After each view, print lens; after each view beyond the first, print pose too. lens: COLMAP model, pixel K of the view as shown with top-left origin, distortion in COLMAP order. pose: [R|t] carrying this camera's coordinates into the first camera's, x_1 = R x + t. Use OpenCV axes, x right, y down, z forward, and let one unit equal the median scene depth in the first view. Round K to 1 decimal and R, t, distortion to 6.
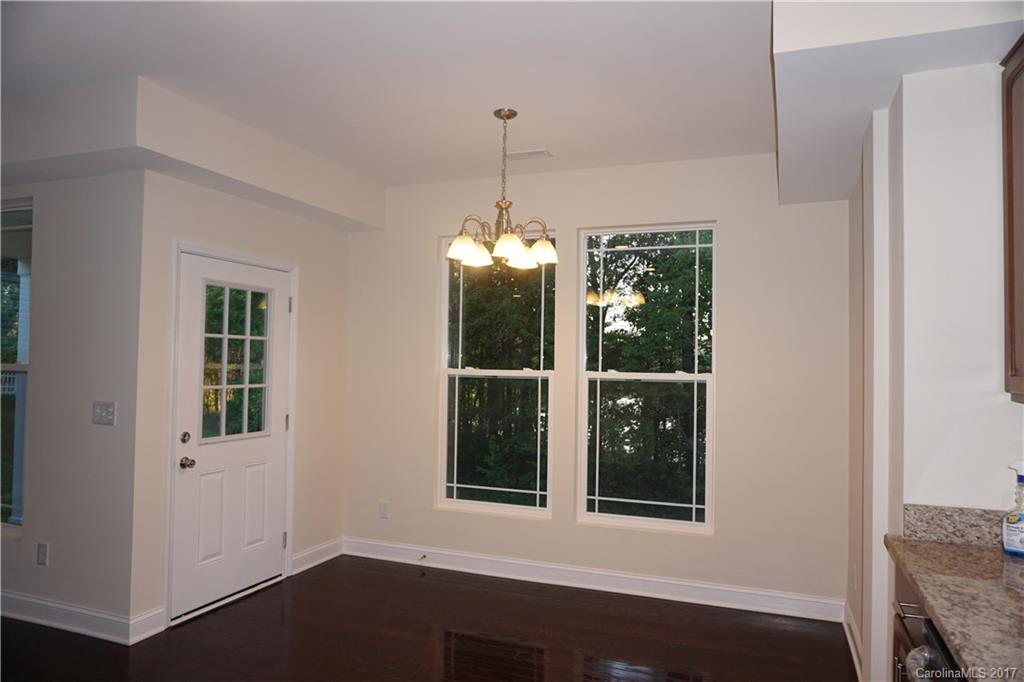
lens RADIAL K [[681.5, 0, 512.0], [0, 681.5, 341.0], [0, 0, 1]] dist [-0.064832, 0.047915]
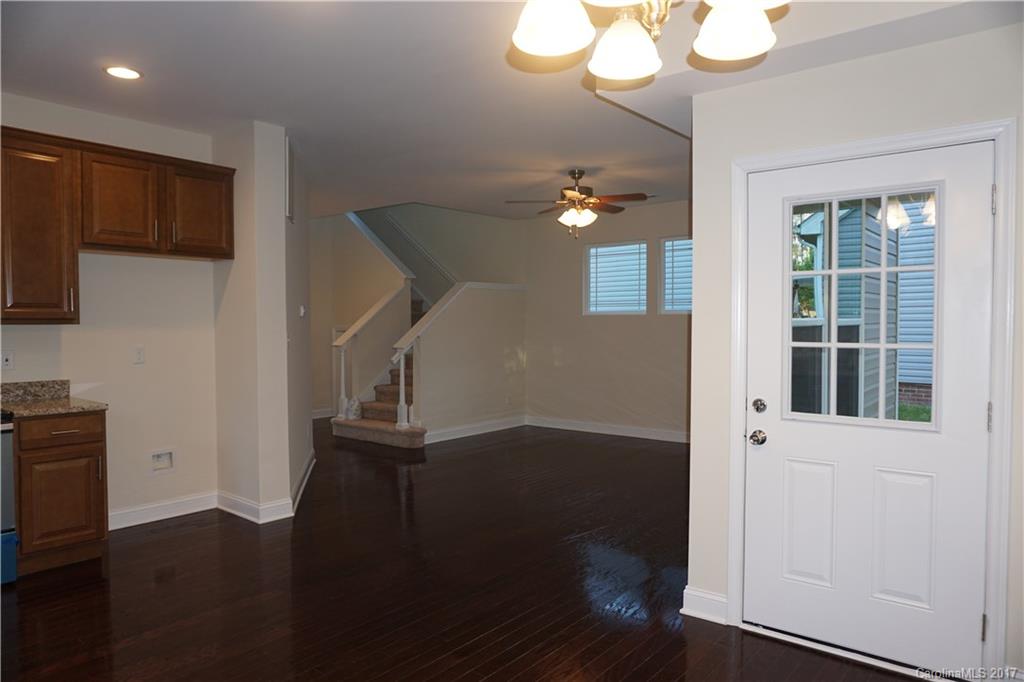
lens RADIAL K [[681.5, 0, 512.0], [0, 681.5, 341.0], [0, 0, 1]] dist [-0.064832, 0.047915]
pose [[-0.316737, 0.009999, -0.948461, 0.347610], [0.024577, 0.999695, 0.002332, 0.056100], [0.948195, -0.022571, -0.316886, 0.937370]]
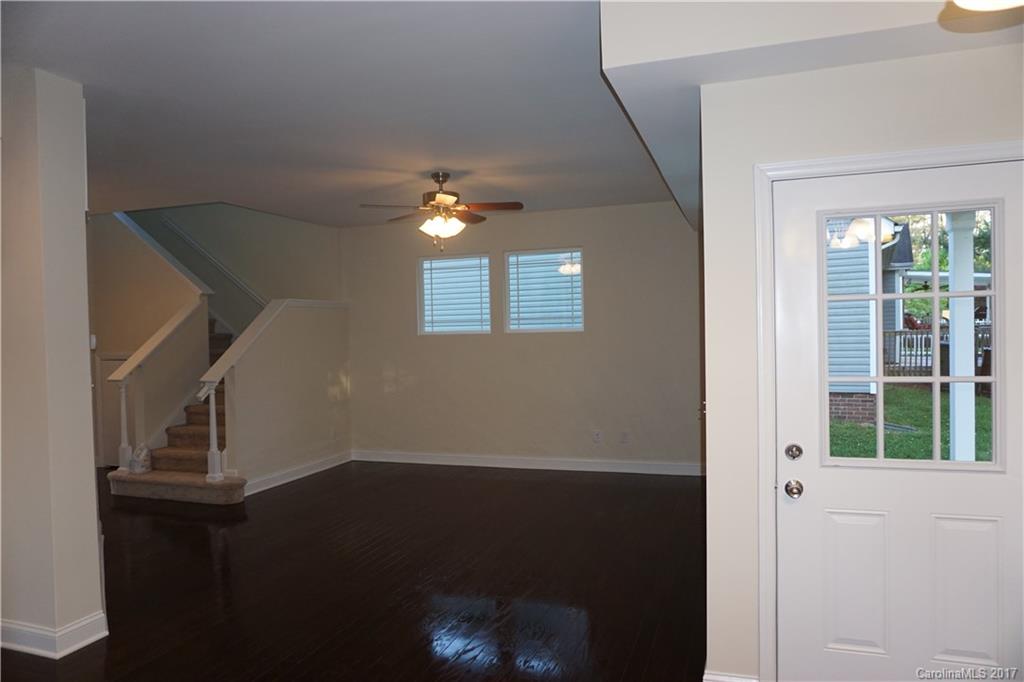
lens RADIAL K [[681.5, 0, 512.0], [0, 681.5, 341.0], [0, 0, 1]] dist [-0.064832, 0.047915]
pose [[0.030634, -0.003162, -0.999526, 0.182592], [0.050891, 0.998703, -0.001599, 0.017795], [0.998234, -0.050818, 0.030755, 0.671311]]
